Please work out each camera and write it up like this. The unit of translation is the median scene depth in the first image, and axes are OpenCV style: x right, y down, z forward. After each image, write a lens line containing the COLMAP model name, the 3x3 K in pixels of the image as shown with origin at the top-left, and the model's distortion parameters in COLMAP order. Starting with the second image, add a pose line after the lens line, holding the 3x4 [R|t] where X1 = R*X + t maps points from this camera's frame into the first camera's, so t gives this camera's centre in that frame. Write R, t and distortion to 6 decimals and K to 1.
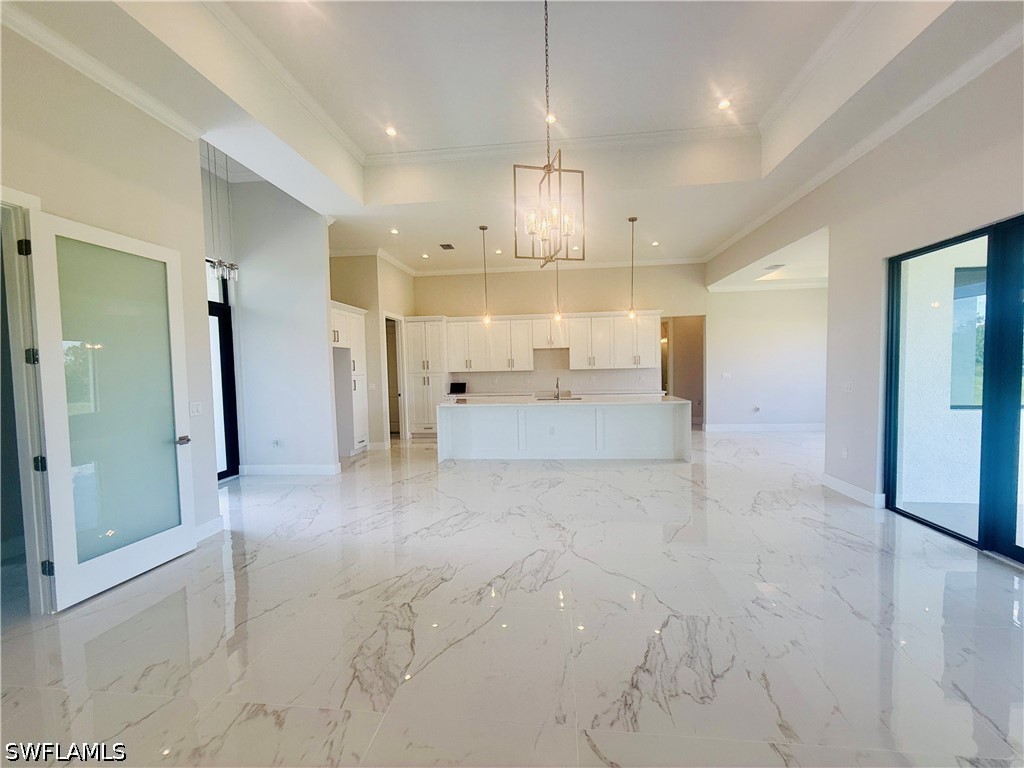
lens RADIAL K [[409.6, 0, 512.0], [0, 409.6, 384.0], [0, 0, 1]] dist [0.000569, -0.000093]
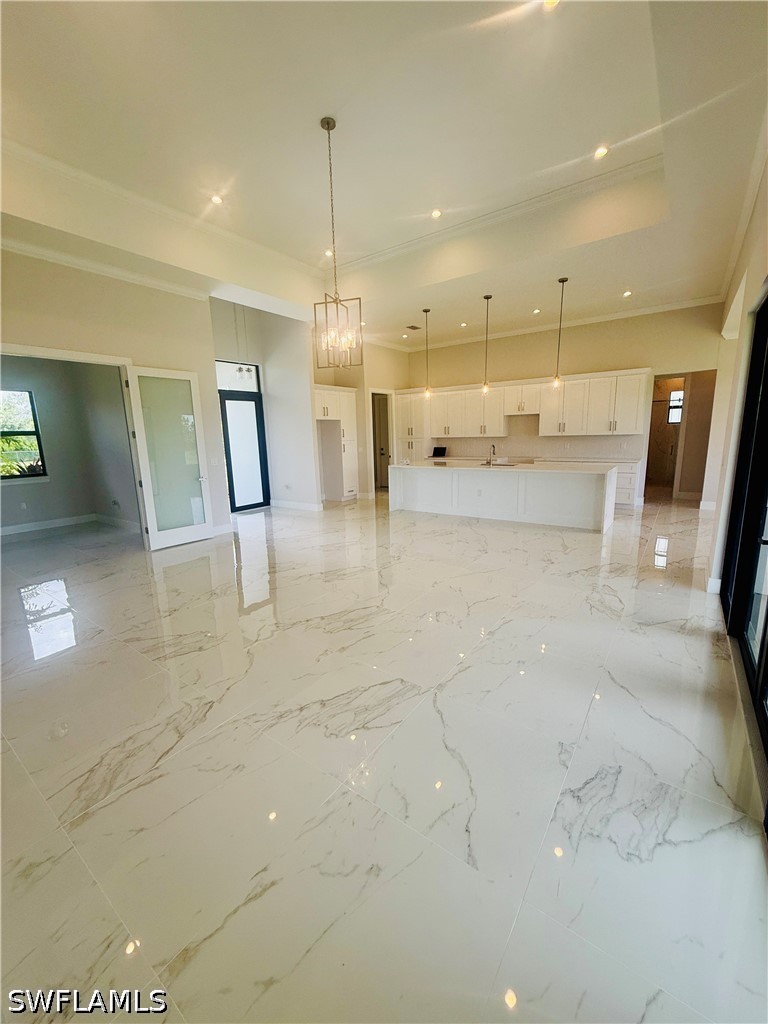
lens RADIAL K [[409.6, 0, 383.6], [0, 409.6, 508.3], [0, 0, 1]] dist [0.000569, -0.000093]
pose [[0.865440, 0.090740, -0.492727, 0.416919], [-0.014087, 0.987481, 0.157109, -0.016517], [0.500814, -0.129027, 0.855884, -0.097349]]
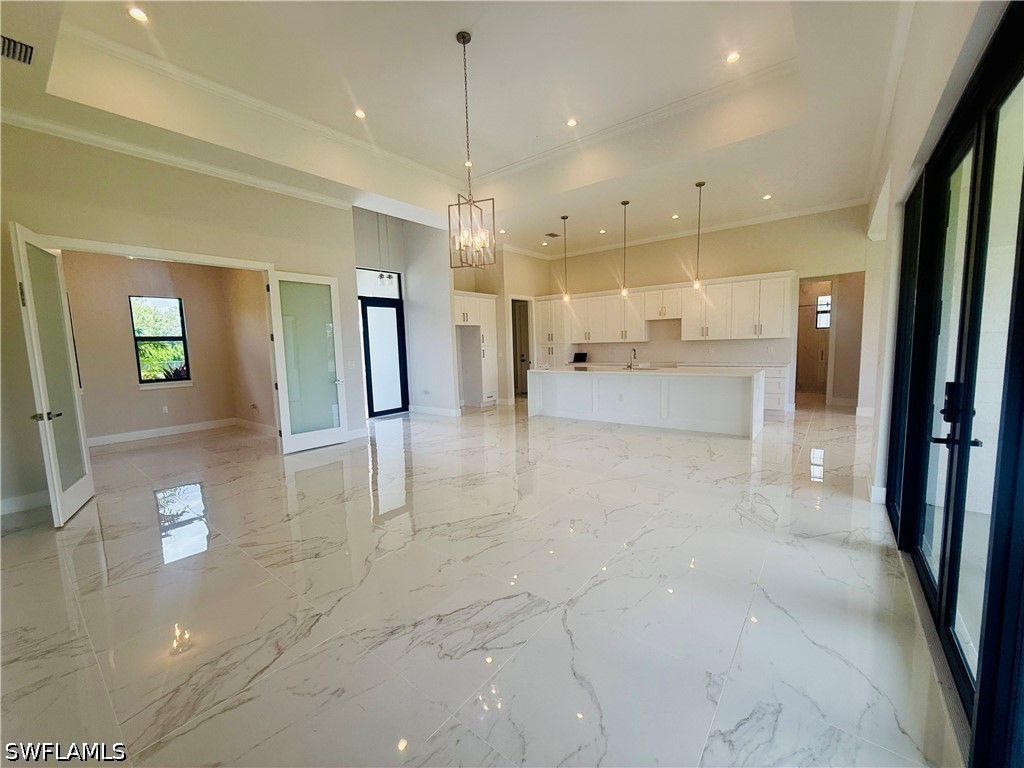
lens RADIAL K [[409.6, 0, 512.0], [0, 409.6, 384.0], [0, 0, 1]] dist [0.000569, -0.000093]
pose [[0.845236, 0.050651, -0.531987, 0.420483], [-0.012161, 0.997063, 0.075610, -0.000643], [0.534255, -0.057439, 0.843370, -0.070745]]
